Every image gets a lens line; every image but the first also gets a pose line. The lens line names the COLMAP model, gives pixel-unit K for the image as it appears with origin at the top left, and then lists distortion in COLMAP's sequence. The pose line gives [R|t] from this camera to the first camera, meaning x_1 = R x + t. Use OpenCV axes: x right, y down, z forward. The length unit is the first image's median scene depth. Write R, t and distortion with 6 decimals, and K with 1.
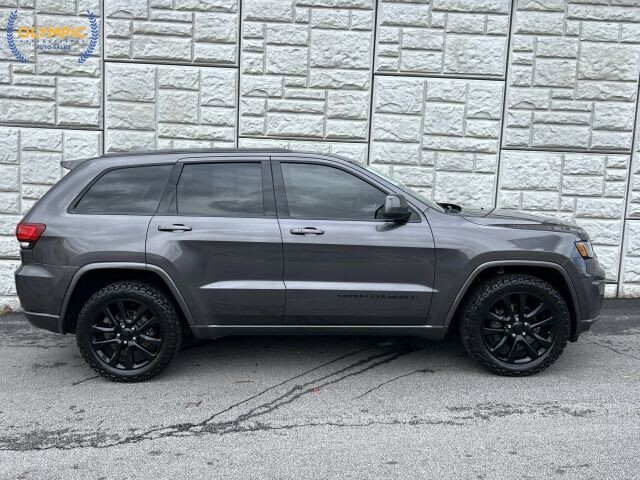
lens RADIAL K [[568.2, 0, 311.8], [0, 568.2, 256.2], [0, 0, 1]] dist [0.044497, -0.028984]
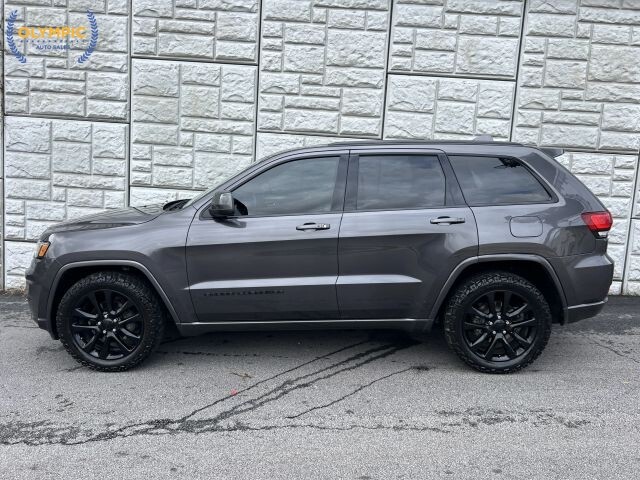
lens RADIAL K [[519.6, 0, 320.0], [0, 519.6, 245.0], [0, 0, 1]] dist [0.040474, -0.028940]
pose [[0.998985, 0.025283, -0.037266, 0.029600], [-0.025204, 0.999679, 0.002581, -0.006157], [0.037319, -0.001639, 0.999302, 0.048149]]
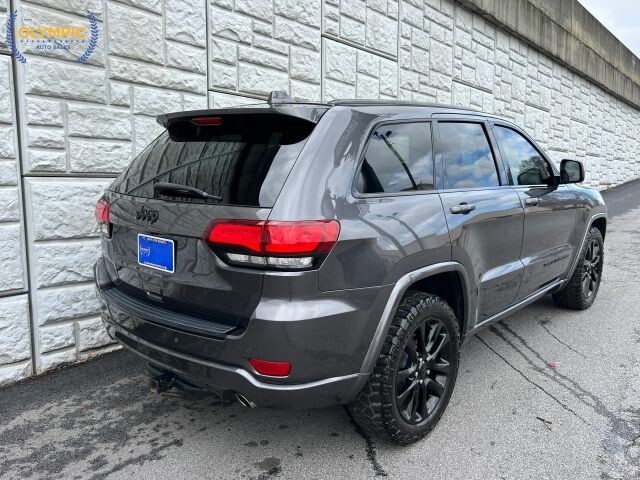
lens RADIAL K [[519.6, 0, 325.8], [0, 519.6, 239.3], [0, 0, 1]] dist [0.040474, -0.028940]
pose [[0.658047, -0.119188, 0.743484, -0.572938], [0.100632, 0.992456, 0.070033, -0.049676], [-0.746222, 0.028733, 0.665077, 0.450638]]
